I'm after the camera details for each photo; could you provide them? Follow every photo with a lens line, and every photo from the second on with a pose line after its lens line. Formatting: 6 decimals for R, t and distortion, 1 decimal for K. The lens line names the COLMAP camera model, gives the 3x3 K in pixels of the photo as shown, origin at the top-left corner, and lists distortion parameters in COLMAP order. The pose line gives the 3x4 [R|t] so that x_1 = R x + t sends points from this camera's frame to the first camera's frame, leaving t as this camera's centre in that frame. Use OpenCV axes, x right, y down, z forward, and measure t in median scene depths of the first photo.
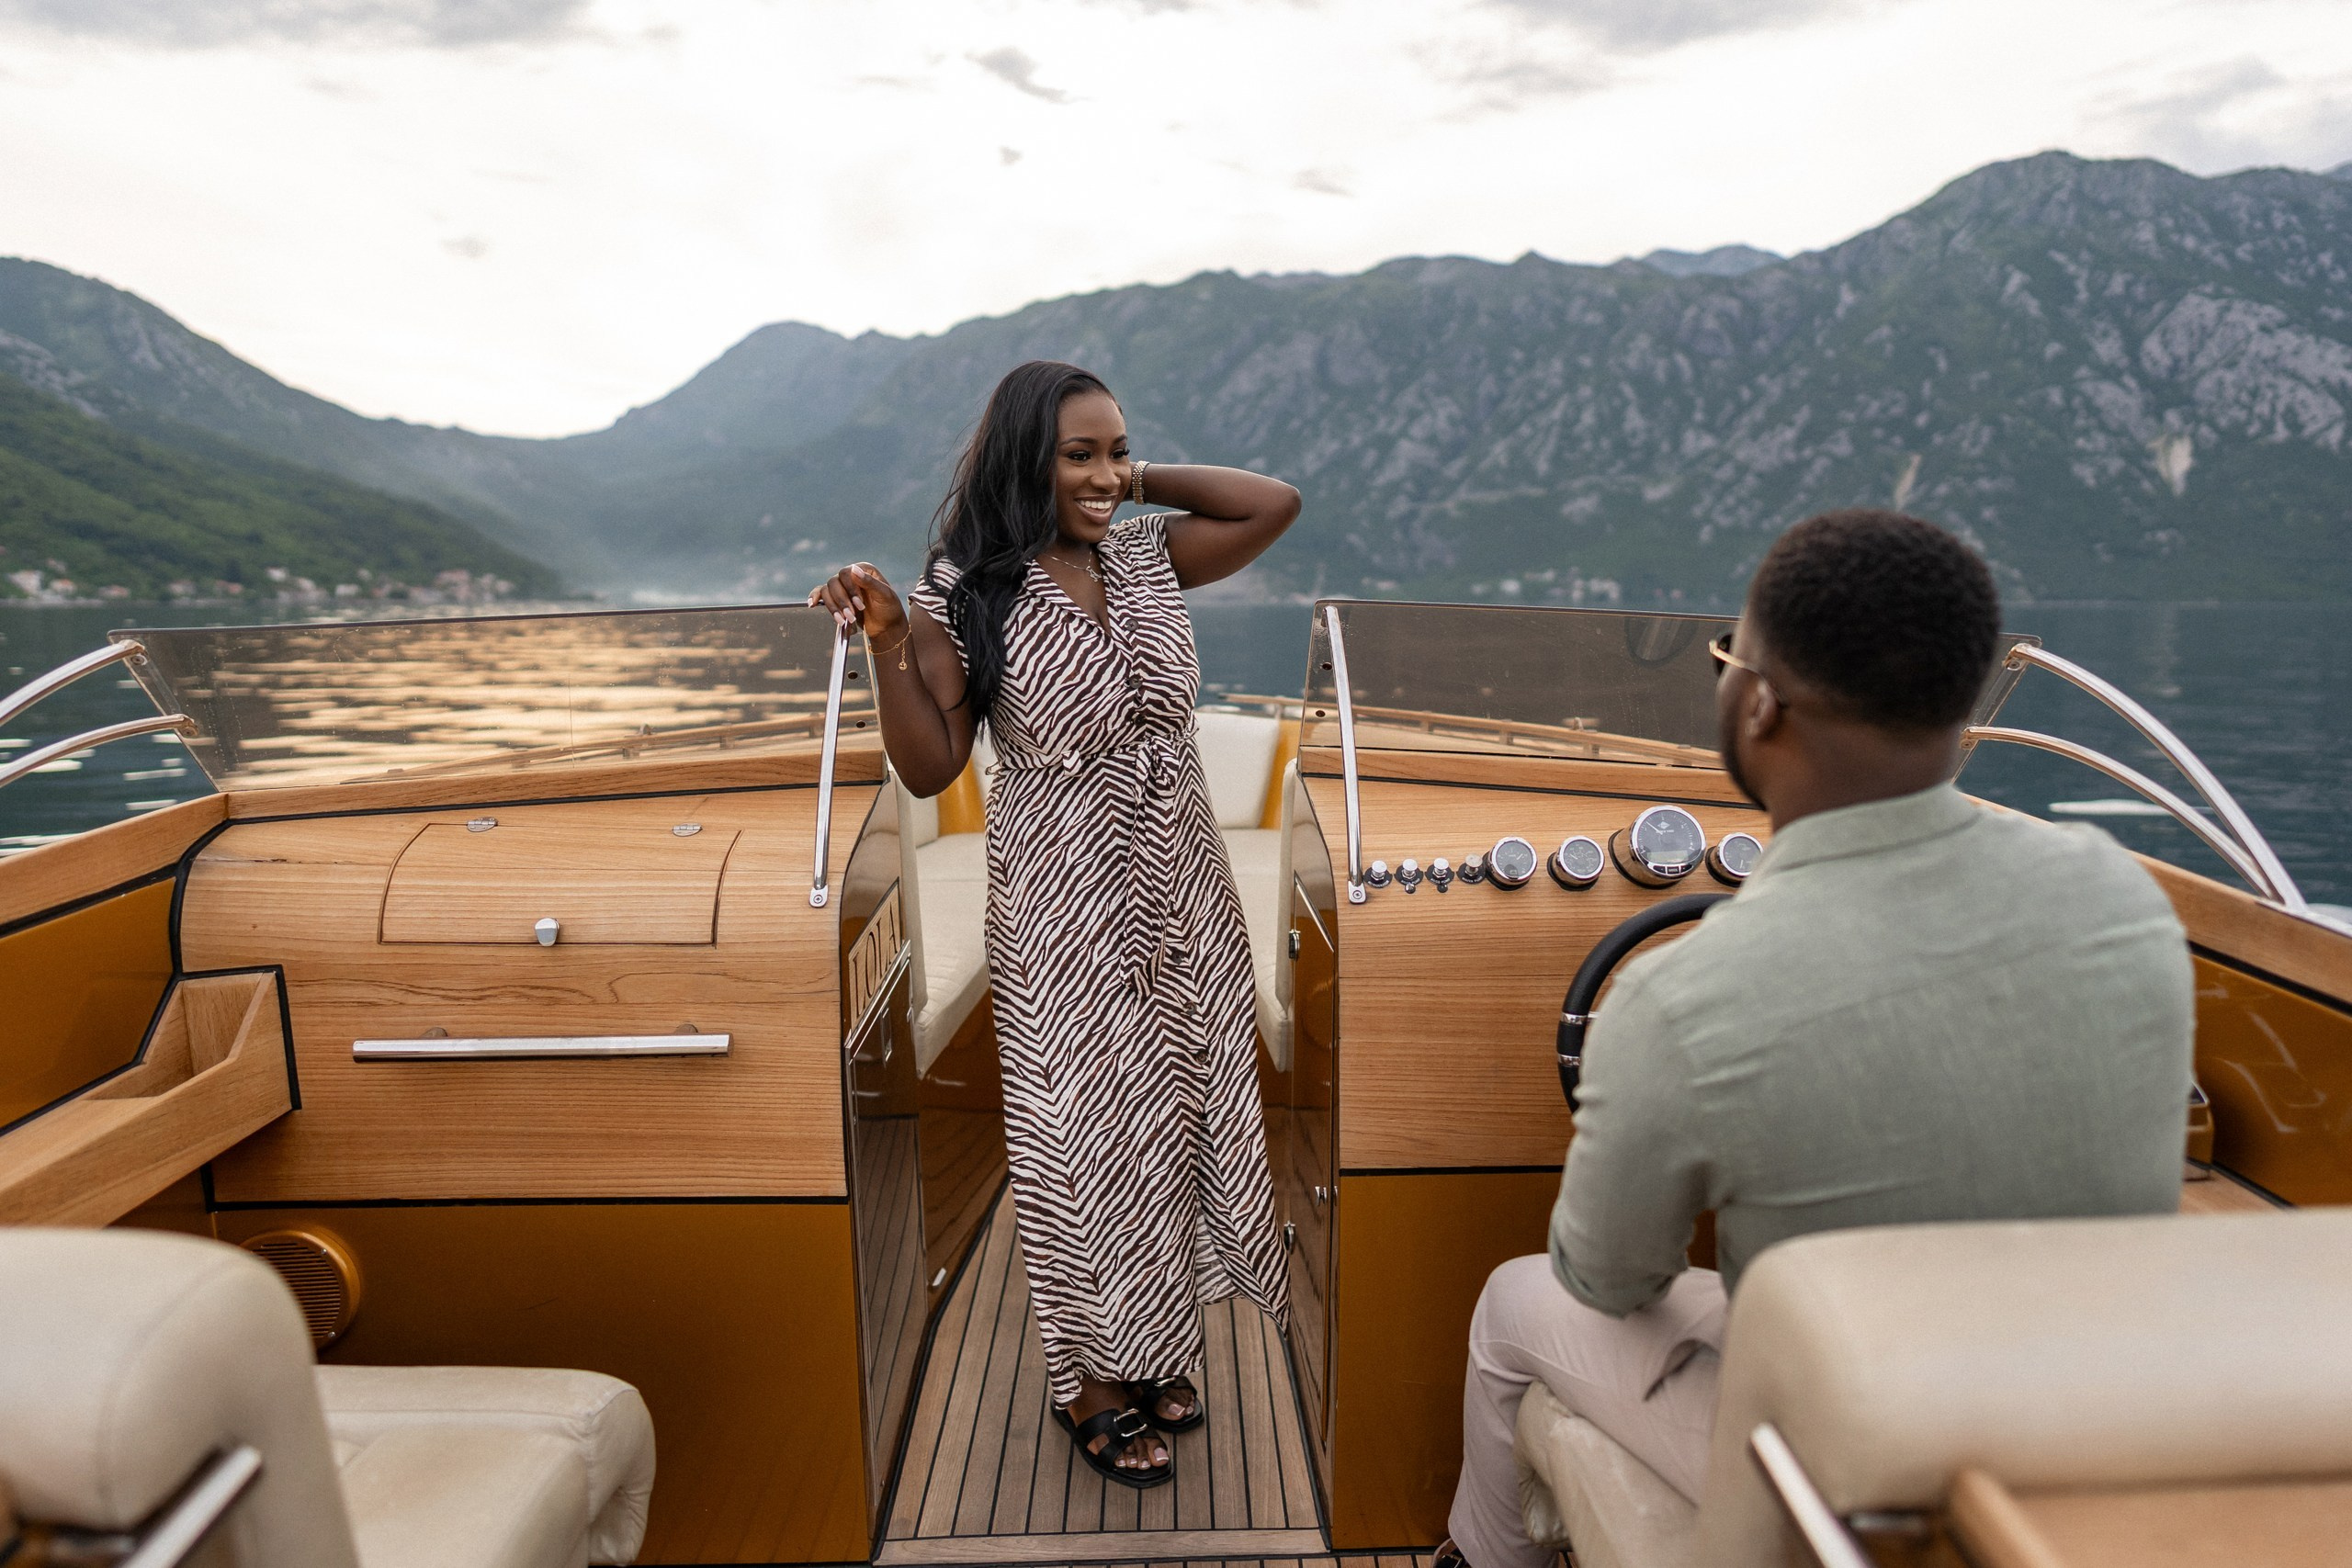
lens RADIAL K [[1644.1, 0, 1155.5], [0, 1644.1, 810.0], [0, 0, 1]] dist [-0.006471, 0.011001]
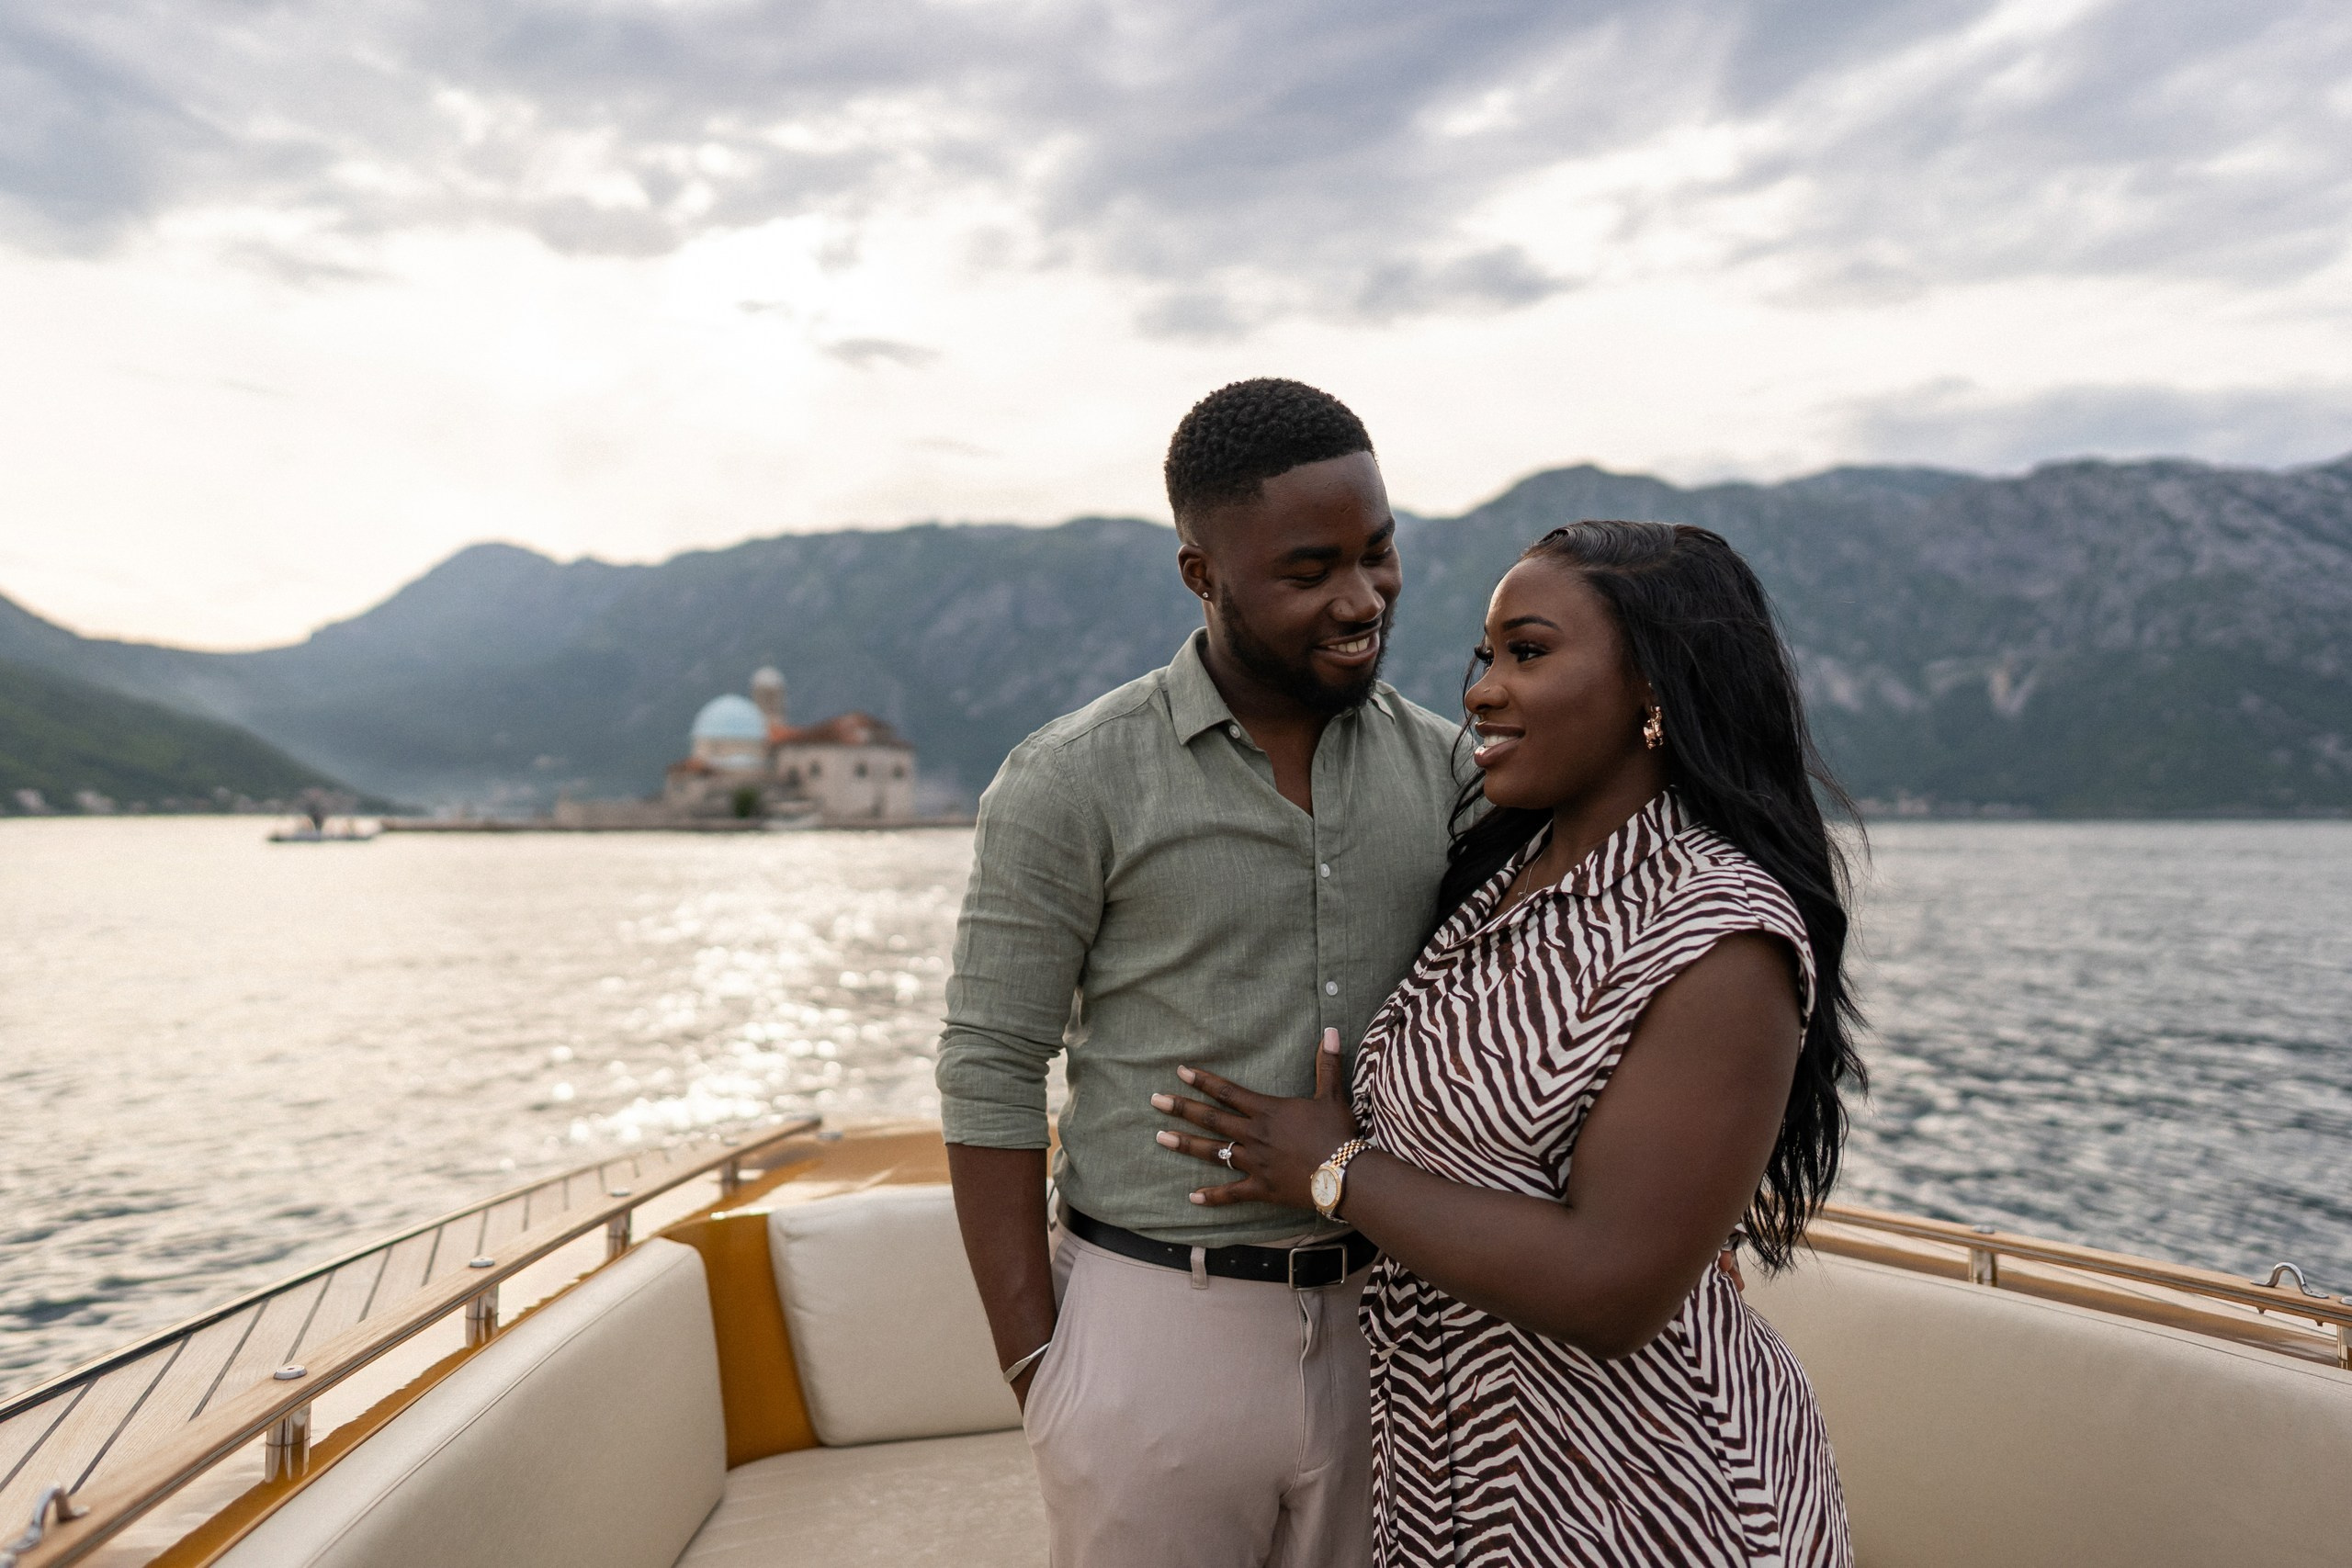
lens RADIAL K [[1644.1, 0, 1161.6], [0, 1644.1, 857.3], [0, 0, 1]] dist [-0.006471, 0.011001]
pose [[0.982953, -0.007647, 0.183697, -0.017324], [0.025674, 0.995054, -0.095959, 0.023209], [-0.182055, 0.099039, 0.978288, -0.186678]]
